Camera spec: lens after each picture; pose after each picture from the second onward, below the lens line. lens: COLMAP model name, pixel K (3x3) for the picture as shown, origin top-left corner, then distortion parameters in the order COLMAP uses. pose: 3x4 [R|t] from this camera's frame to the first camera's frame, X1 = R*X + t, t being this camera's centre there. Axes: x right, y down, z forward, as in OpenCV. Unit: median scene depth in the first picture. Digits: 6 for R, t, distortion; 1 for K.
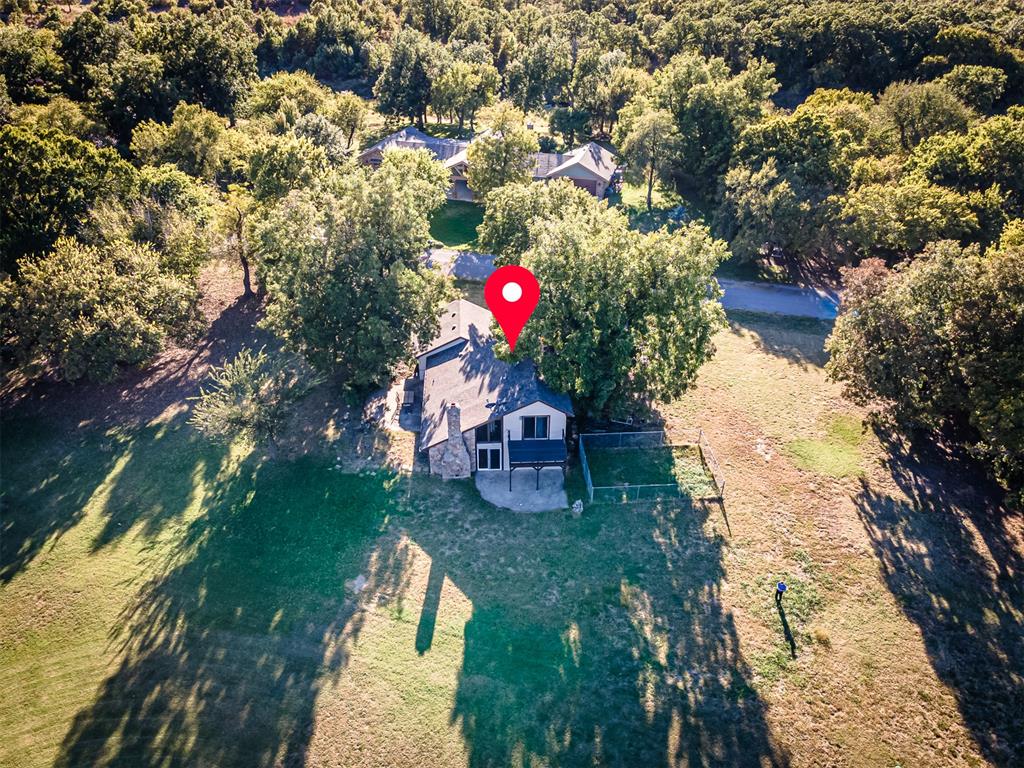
lens RADIAL K [[754.9, 0, 487.5], [0, 754.9, 385.5], [0, 0, 1]] dist [-0.030753, 0.074466]
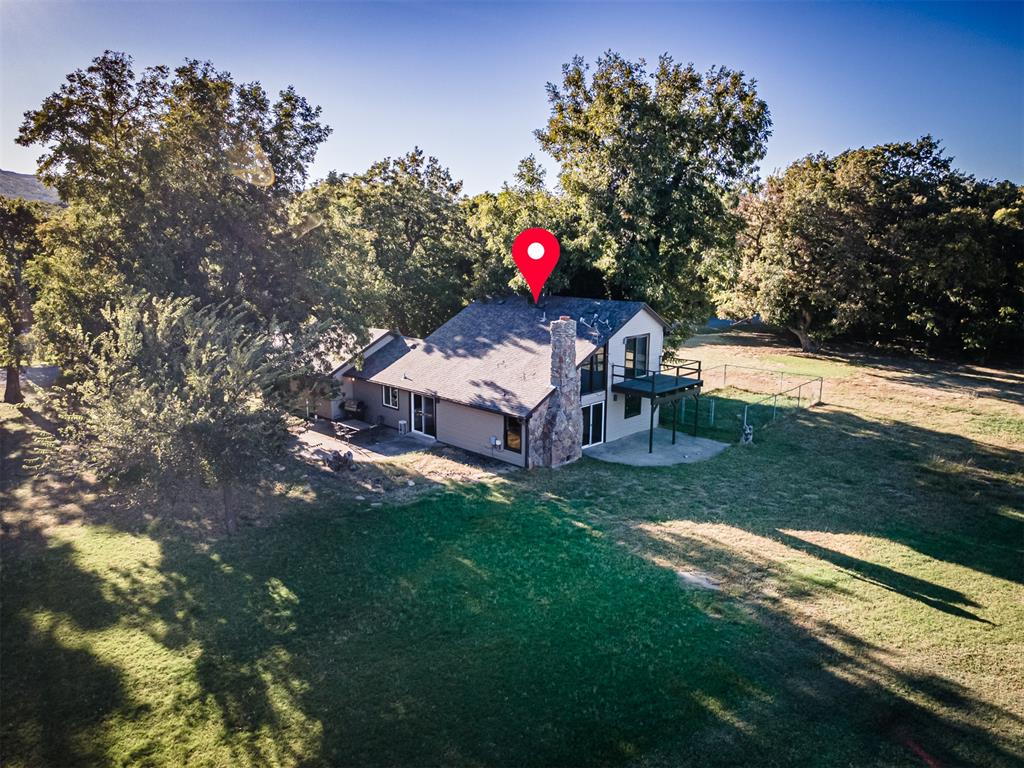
lens RADIAL K [[754.9, 0, 487.5], [0, 754.9, 385.5], [0, 0, 1]] dist [-0.030753, 0.074466]
pose [[0.757694, -0.146866, 0.635870, -0.437772], [0.356446, 0.909310, -0.214714, 0.163516], [-0.546668, 0.389341, 0.741328, 0.535791]]
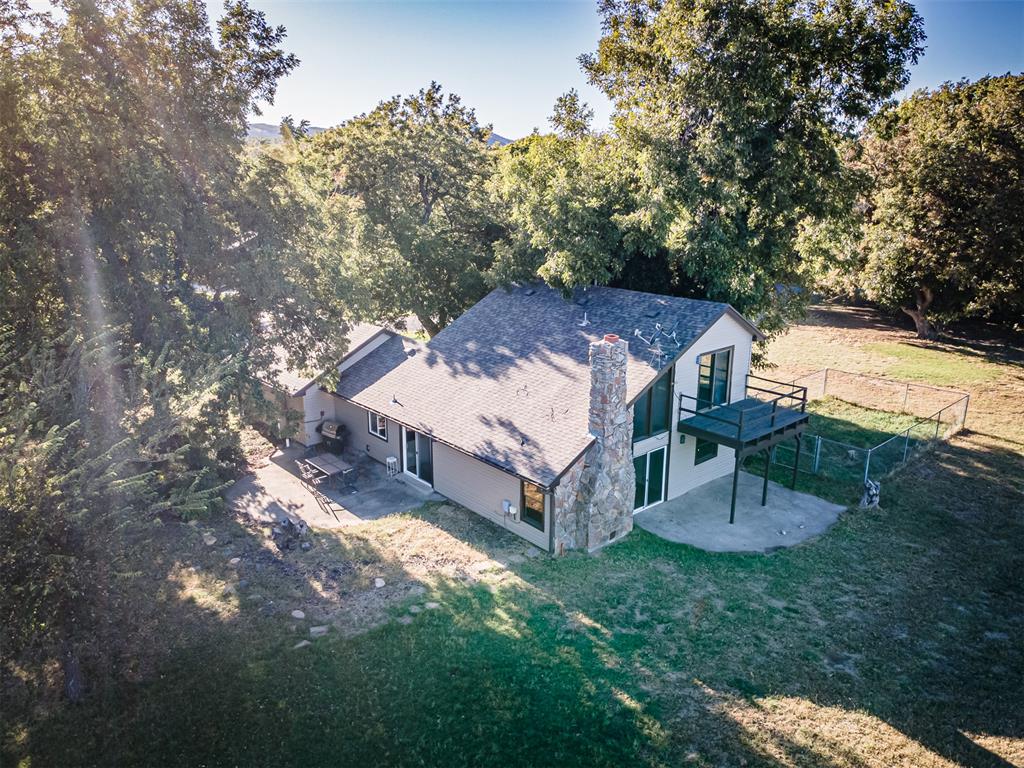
lens RADIAL K [[754.9, 0, 487.5], [0, 754.9, 385.5], [0, 0, 1]] dist [-0.030753, 0.074466]
pose [[0.803670, -0.183137, 0.566193, -0.302150], [0.331117, 0.928192, -0.169770, 0.085710], [-0.494444, 0.323916, 0.806600, 0.631700]]
